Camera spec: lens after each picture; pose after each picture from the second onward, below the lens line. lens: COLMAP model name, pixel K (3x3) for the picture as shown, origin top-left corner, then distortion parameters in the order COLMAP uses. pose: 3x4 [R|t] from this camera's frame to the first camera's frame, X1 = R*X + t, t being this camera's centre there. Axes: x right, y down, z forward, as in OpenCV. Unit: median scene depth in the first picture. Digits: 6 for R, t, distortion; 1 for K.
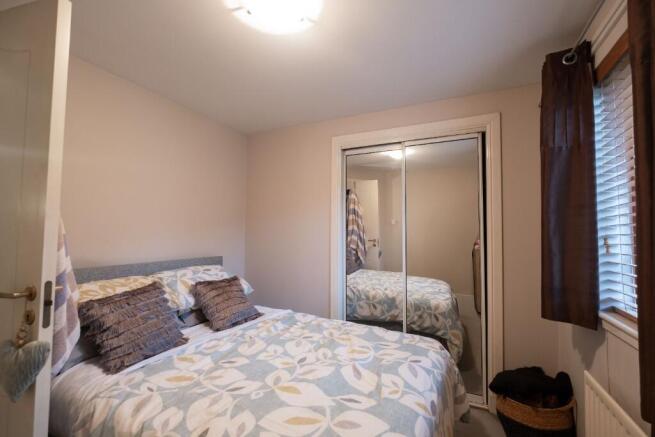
lens RADIAL K [[284.0, 0, 327.5], [0, 284.0, 222.5], [0, 0, 1]] dist [-0.003947, -0.000891]
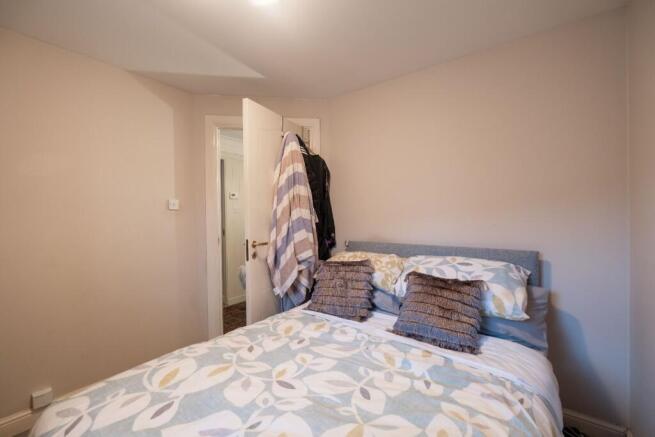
lens RADIAL K [[284.0, 0, 327.4], [0, 284.0, 216.9], [0, 0, 1]] dist [-0.003947, -0.000891]
pose [[-0.201637, -0.001597, -0.979459, 0.559239], [0.045530, 0.998902, -0.011002, 0.048610], [0.978402, -0.046813, -0.201343, 1.146392]]
